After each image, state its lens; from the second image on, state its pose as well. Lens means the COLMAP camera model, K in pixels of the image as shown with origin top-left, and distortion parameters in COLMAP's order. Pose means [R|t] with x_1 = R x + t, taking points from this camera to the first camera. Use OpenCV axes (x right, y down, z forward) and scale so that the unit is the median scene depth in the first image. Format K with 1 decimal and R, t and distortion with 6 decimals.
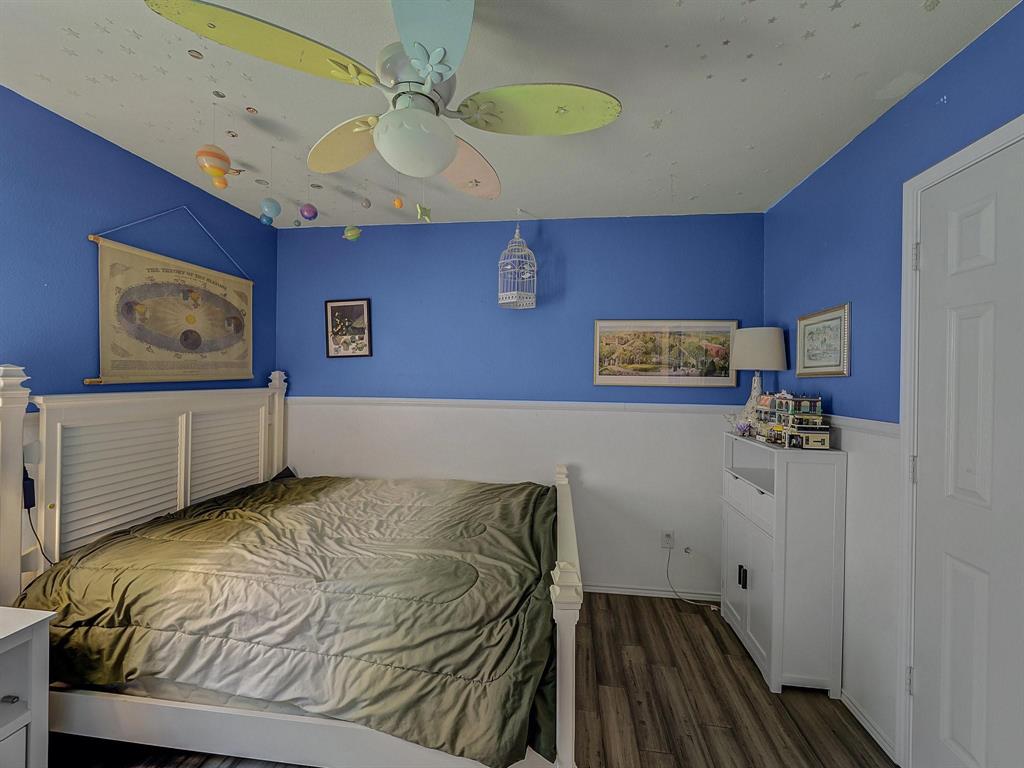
lens RADIAL K [[404.6, 0, 514.2], [0, 404.6, 379.1], [0, 0, 1]] dist [0.002156, -0.001434]
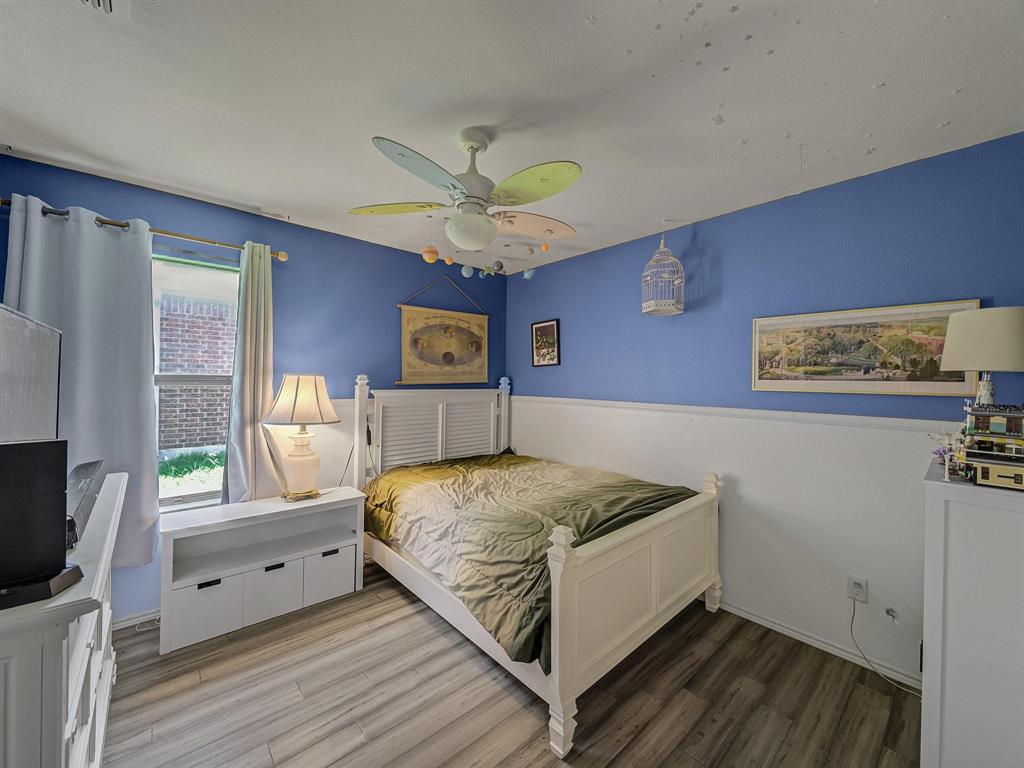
lens RADIAL K [[404.6, 0, 520.7], [0, 404.6, 380.8], [0, 0, 1]] dist [0.002156, -0.001434]
pose [[0.755020, 0.000076, -0.655701, 0.560499], [-0.007188, 0.999941, -0.008160, 0.006335], [0.655662, 0.010874, 0.754976, -0.030081]]
